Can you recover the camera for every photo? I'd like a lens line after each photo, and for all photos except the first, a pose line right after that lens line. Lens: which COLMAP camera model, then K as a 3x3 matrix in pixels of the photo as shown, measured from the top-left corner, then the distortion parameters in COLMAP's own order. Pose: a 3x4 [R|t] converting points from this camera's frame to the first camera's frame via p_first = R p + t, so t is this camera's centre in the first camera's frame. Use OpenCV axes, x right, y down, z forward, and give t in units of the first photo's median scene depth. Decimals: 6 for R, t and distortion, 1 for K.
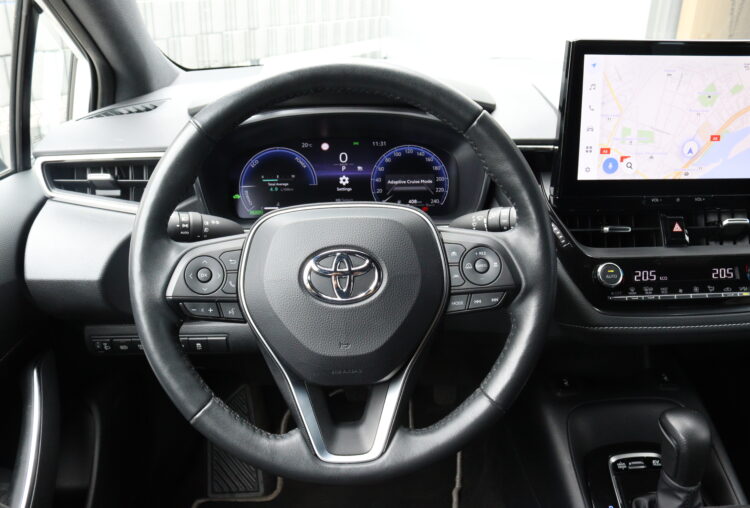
lens RADIAL K [[624.9, 0, 372.4], [0, 624.9, 243.3], [0, 0, 1]] dist [-0.170587, 0.138693]
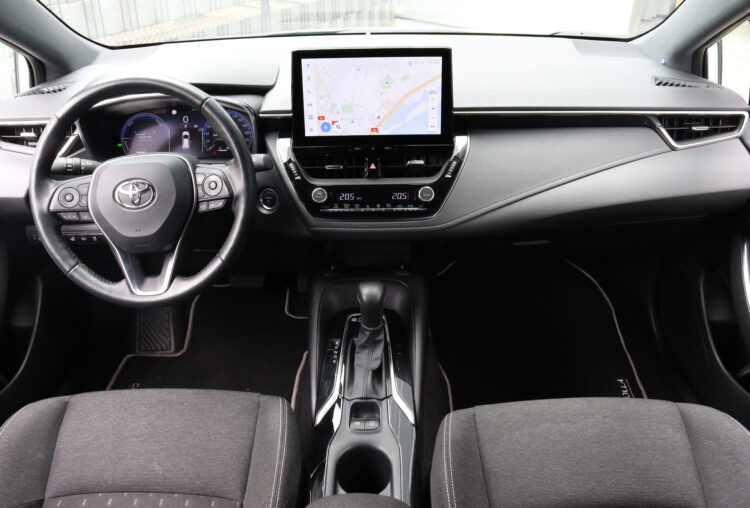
lens RADIAL K [[624.9, 0, 372.4], [0, 624.9, 243.3], [0, 0, 1]] dist [-0.170587, 0.138693]
pose [[0.999190, 0.013505, -0.037914, 0.578674], [-0.008939, 0.992960, 0.118115, -0.019053], [0.039242, -0.117680, 0.992276, -0.637429]]
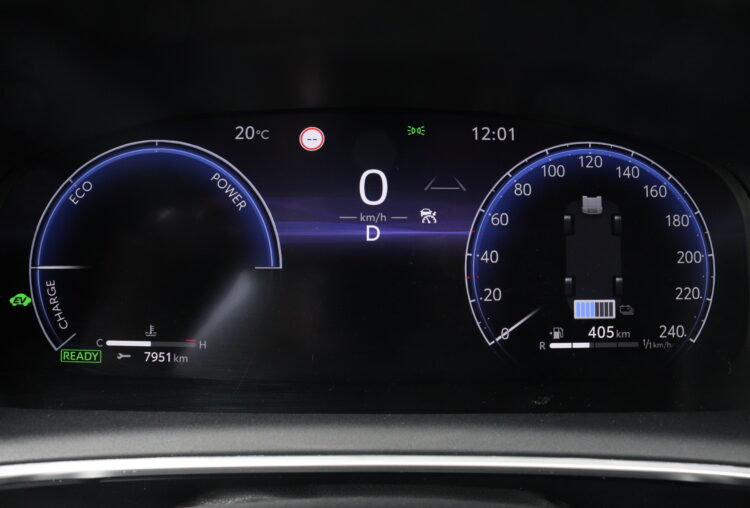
lens RADIAL K [[624.9, 0, 372.4], [0, 624.9, 243.3], [0, 0, 1]] dist [-0.170587, 0.138693]
pose [[0.999519, 0.024242, -0.019337, -0.048678], [-0.023924, 0.999578, 0.016481, -0.134289], [0.019729, -0.016010, 0.999677, 0.848190]]
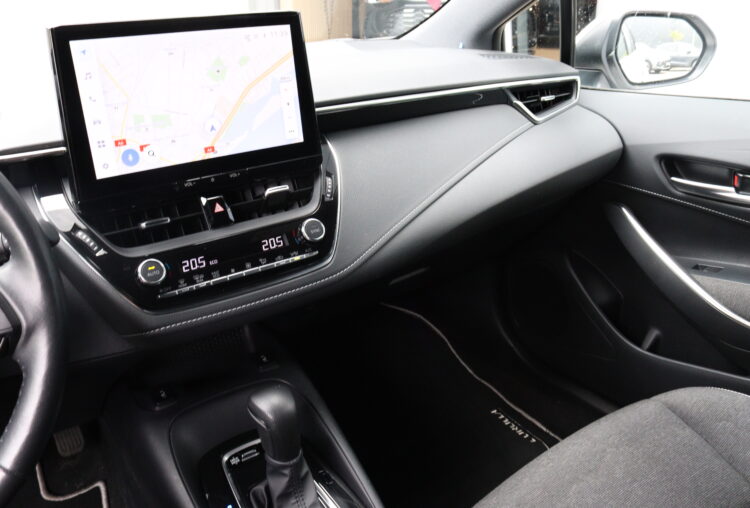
lens RADIAL K [[624.9, 0, 372.4], [0, 624.9, 243.3], [0, 0, 1]] dist [-0.170587, 0.138693]
pose [[0.839299, -0.214603, 0.499523, 0.209085], [0.223240, 0.973803, 0.043273, 0.042351], [-0.495723, 0.075194, 0.865219, 0.024522]]
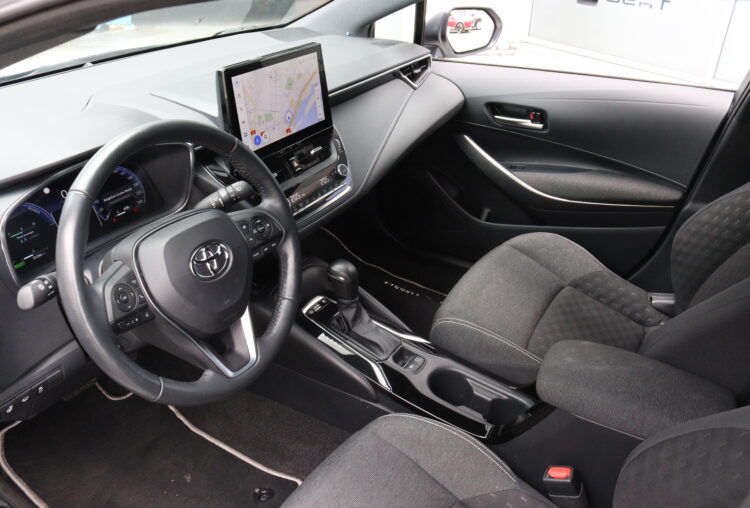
lens RADIAL K [[624.9, 0, 372.4], [0, 624.9, 243.3], [0, 0, 1]] dist [-0.170587, 0.138693]
pose [[0.552549, -0.388530, 0.737383, -0.739869], [0.300450, 0.918072, 0.258598, -0.208578], [-0.777444, 0.078658, 0.624014, -0.220046]]
